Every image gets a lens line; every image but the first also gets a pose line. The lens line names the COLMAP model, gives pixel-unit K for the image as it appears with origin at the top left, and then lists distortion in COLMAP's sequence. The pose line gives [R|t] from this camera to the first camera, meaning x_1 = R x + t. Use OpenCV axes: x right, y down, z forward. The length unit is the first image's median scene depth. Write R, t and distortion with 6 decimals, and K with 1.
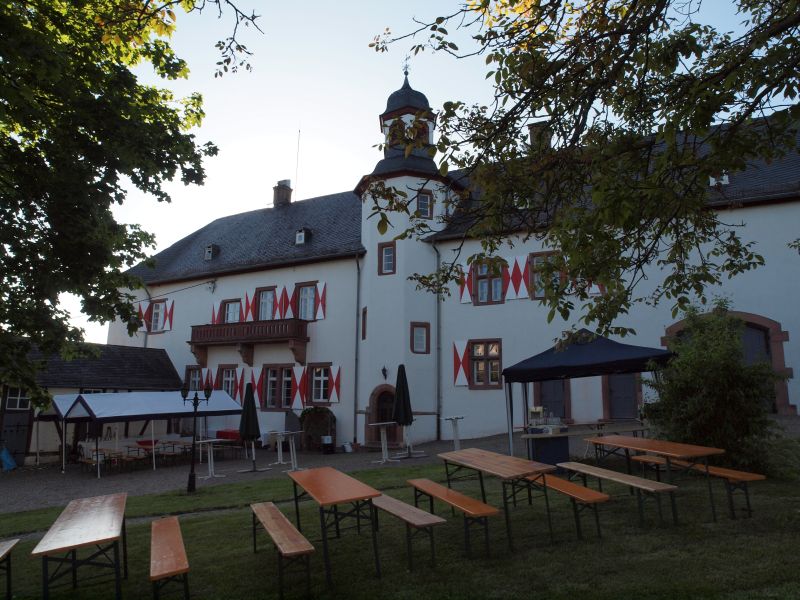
lens RADIAL K [[567.1, 0, 400.0], [0, 567.1, 300.0], [0, 0, 1]] dist [0.001425, 0.001620]
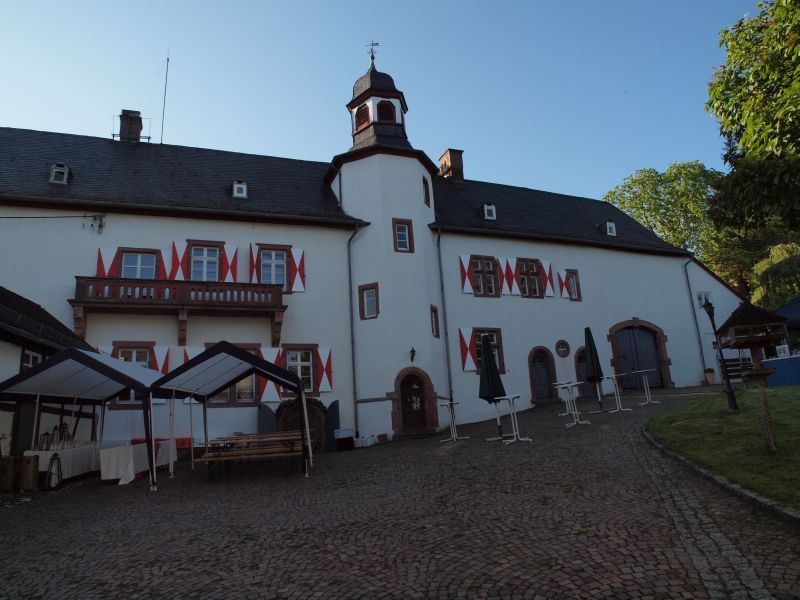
lens RADIAL K [[557.1, 0, 400.0], [0, 557.1, 300.0], [0, 0, 1]] dist [-0.000772, 0.000077]
pose [[0.666745, 0.138493, 0.732306, -0.641493], [-0.069360, 0.989849, -0.124048, 0.137348], [-0.742052, 0.031916, 0.669582, 0.355867]]
